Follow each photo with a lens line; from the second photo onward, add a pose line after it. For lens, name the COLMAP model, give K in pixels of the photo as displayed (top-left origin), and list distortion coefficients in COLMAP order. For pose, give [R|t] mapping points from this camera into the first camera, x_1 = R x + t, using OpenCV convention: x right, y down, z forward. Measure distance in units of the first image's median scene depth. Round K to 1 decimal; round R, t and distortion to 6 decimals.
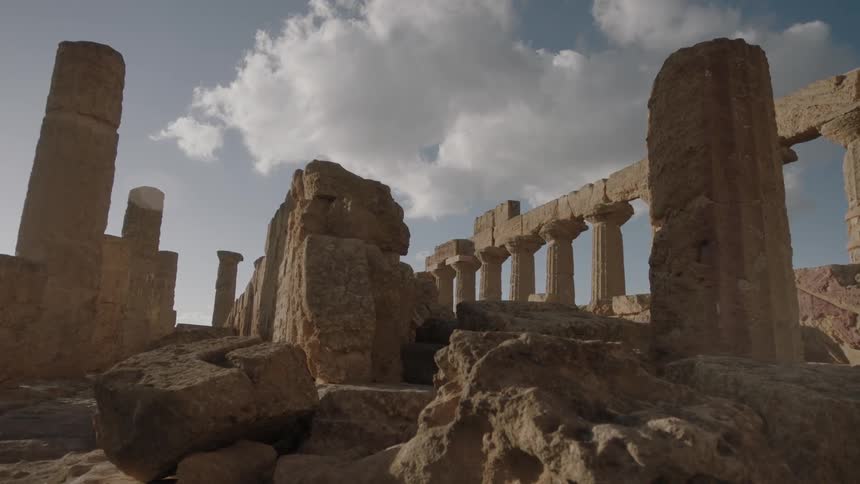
lens RADIAL K [[580.3, 0, 430.0], [0, 580.3, 242.0], [0, 0, 1]] dist [-0.061499, 0.005428]
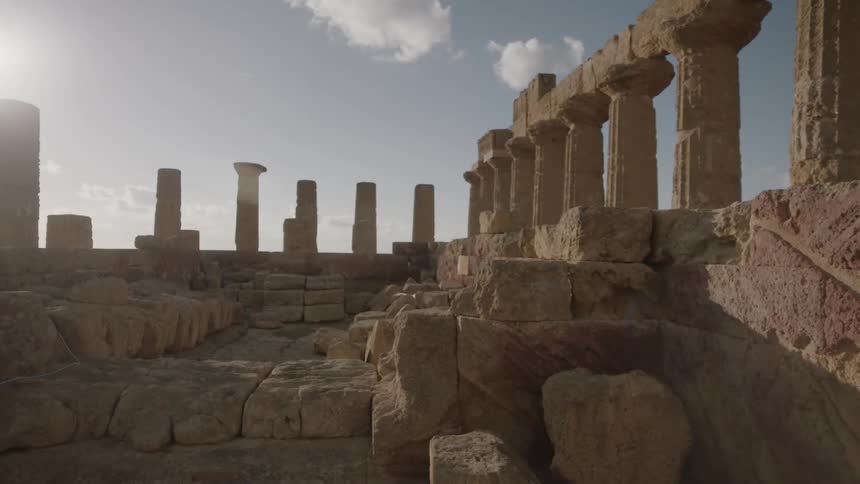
lens RADIAL K [[580.3, 0, 430.0], [0, 580.3, 242.0], [0, 0, 1]] dist [-0.061499, 0.005428]
pose [[0.967709, -0.026740, -0.250647, 0.221354], [0.072152, 0.982136, 0.173790, 0.002720], [0.241522, -0.186262, 0.952351, 0.265750]]
